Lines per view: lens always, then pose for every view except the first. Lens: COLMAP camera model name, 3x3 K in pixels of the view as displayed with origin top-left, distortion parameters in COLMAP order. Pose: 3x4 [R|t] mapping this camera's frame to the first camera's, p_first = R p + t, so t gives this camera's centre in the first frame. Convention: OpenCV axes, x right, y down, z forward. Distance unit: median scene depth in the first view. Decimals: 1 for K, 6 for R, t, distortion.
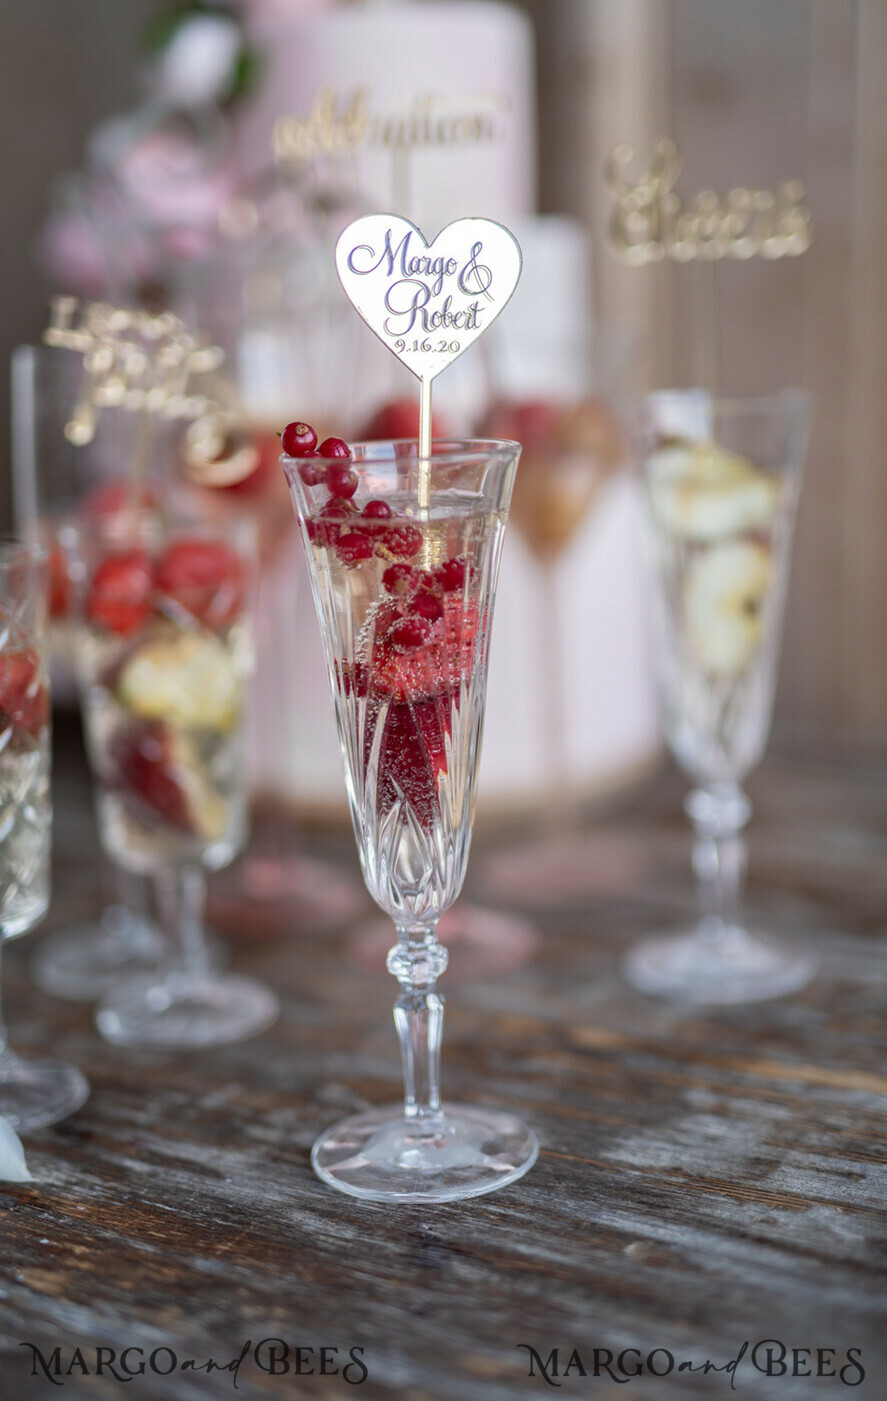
lens RADIAL K [[2071.3, 0, 438.7], [0, 2071.3, 701.0], [0, 0, 1]] dist [-0.015777, -0.001323]
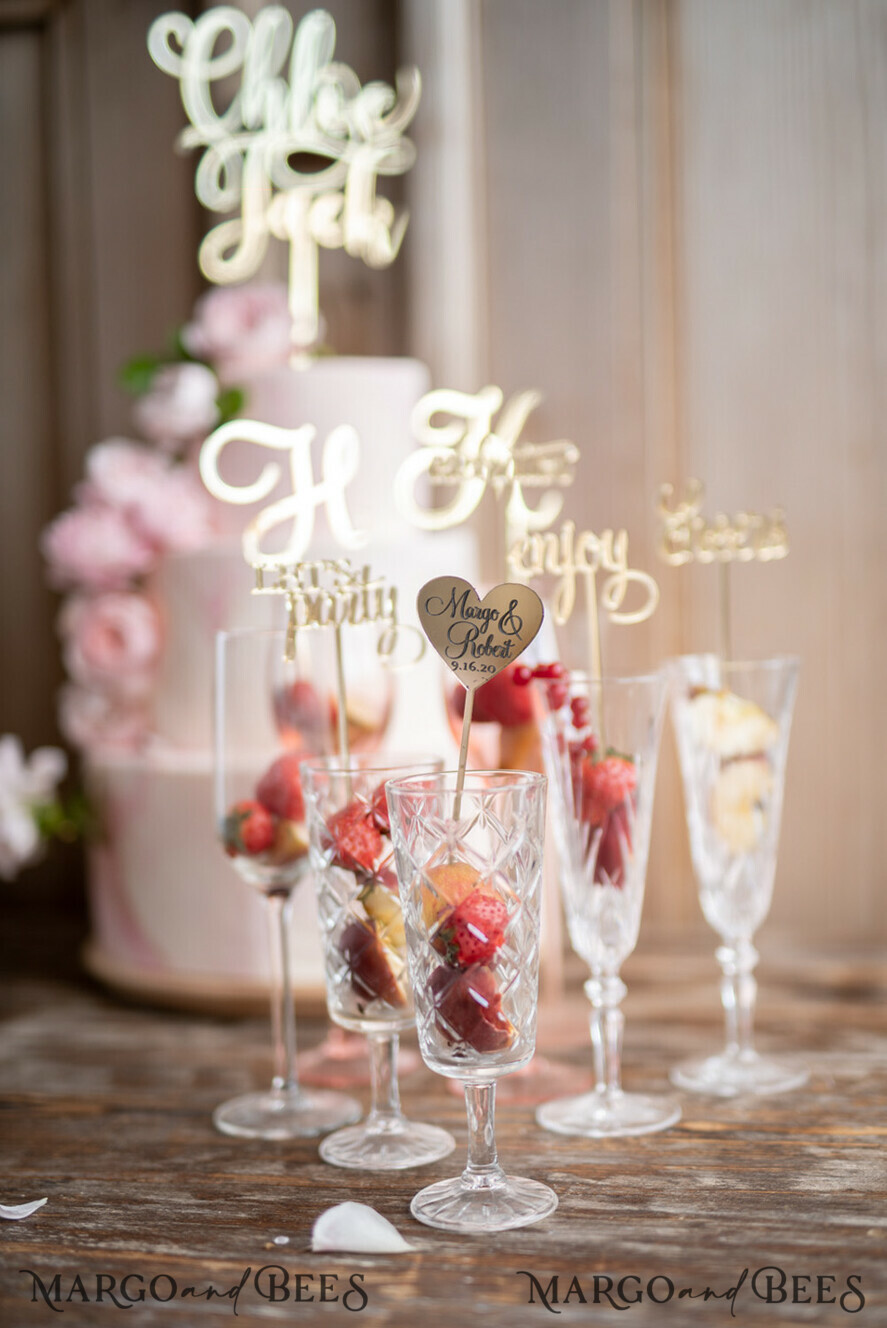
lens RADIAL K [[2027.7, 0, 462.3], [0, 2027.7, 716.9], [0, 0, 1]] dist [-0.005455, -0.065486]
pose [[0.950748, -0.025375, 0.308925, -0.558096], [0.062871, 0.991714, -0.112033, 0.041440], [-0.303523, 0.125938, 0.944465, -0.280193]]
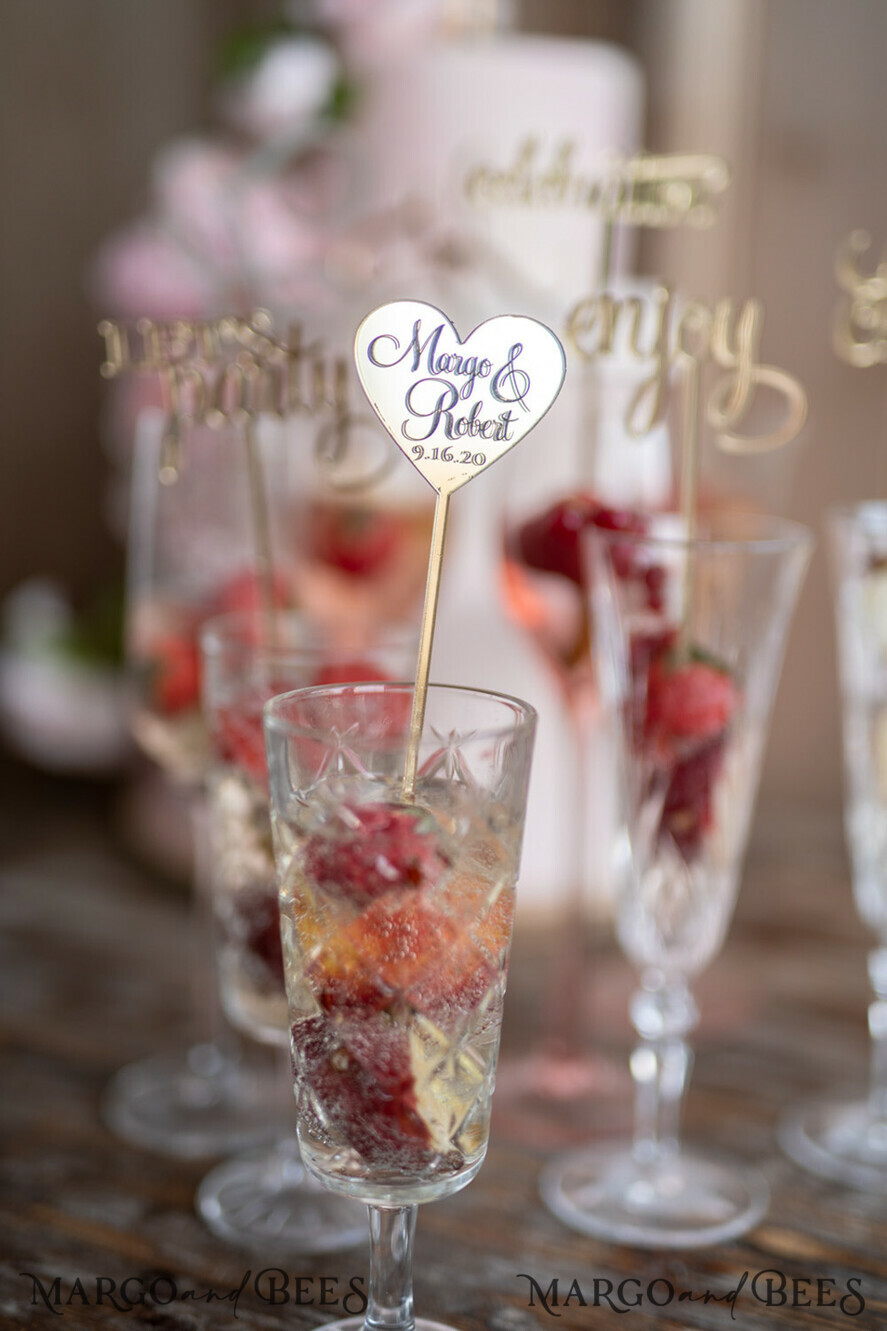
lens RADIAL K [[1940.9, 0, 447.7], [0, 1940.9, 662.9], [0, 0, 1]] dist [-0.019052, 0.025389]
pose [[0.994862, 0.053051, 0.086222, -0.175827], [-0.051995, 0.998543, -0.014444, -0.073814], [-0.086863, 0.009887, 0.996171, 0.227251]]
